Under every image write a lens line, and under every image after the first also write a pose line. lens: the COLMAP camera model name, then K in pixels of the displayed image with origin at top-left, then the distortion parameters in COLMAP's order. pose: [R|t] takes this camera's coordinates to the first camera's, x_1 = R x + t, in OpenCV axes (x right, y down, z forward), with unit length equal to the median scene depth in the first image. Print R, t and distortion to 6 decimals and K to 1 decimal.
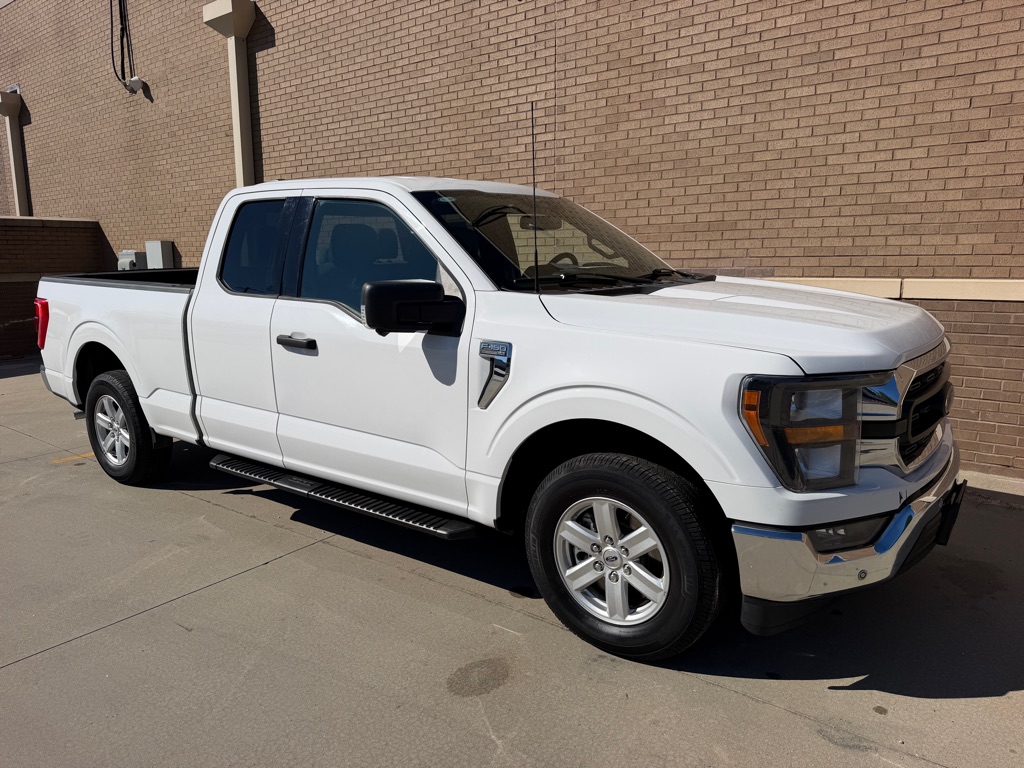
lens RADIAL K [[728.7, 0, 502.9], [0, 728.7, 387.5], [0, 0, 1]] dist [0.012512, -0.033470]
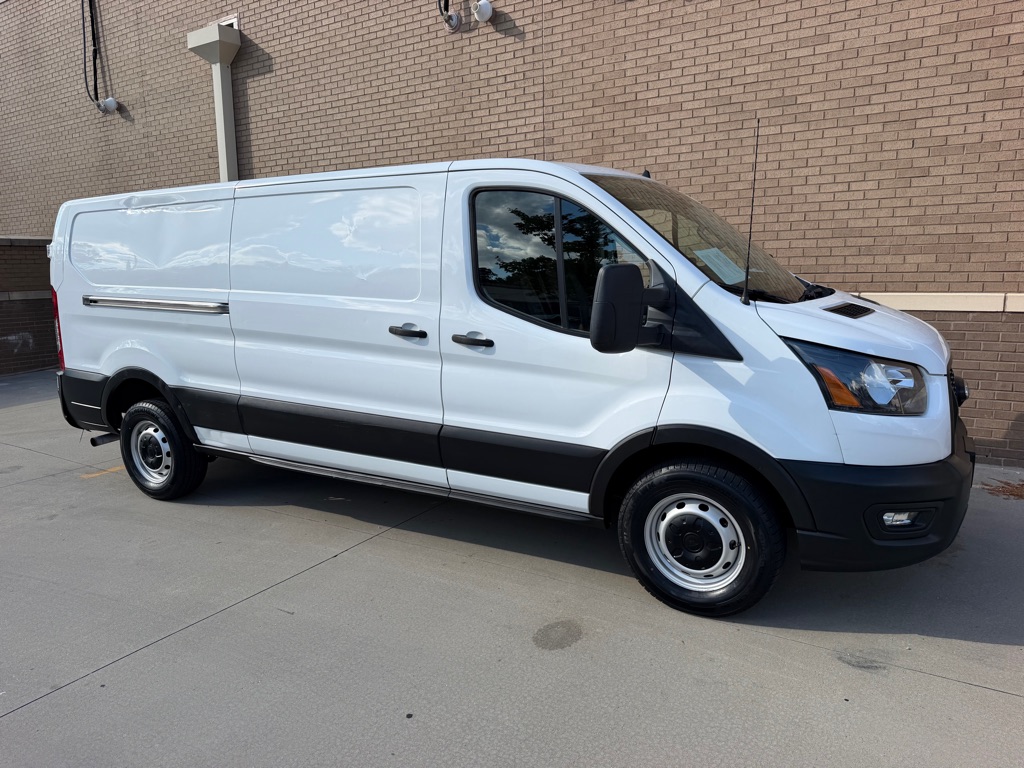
lens RADIAL K [[728.7, 0, 509.1], [0, 728.7, 384.1], [0, 0, 1]] dist [0.012512, -0.033470]
pose [[0.995818, -0.022402, 0.088568, -0.095049], [0.024004, 0.999566, -0.017068, 0.001899], [-0.088147, 0.019122, 0.995924, -0.086916]]
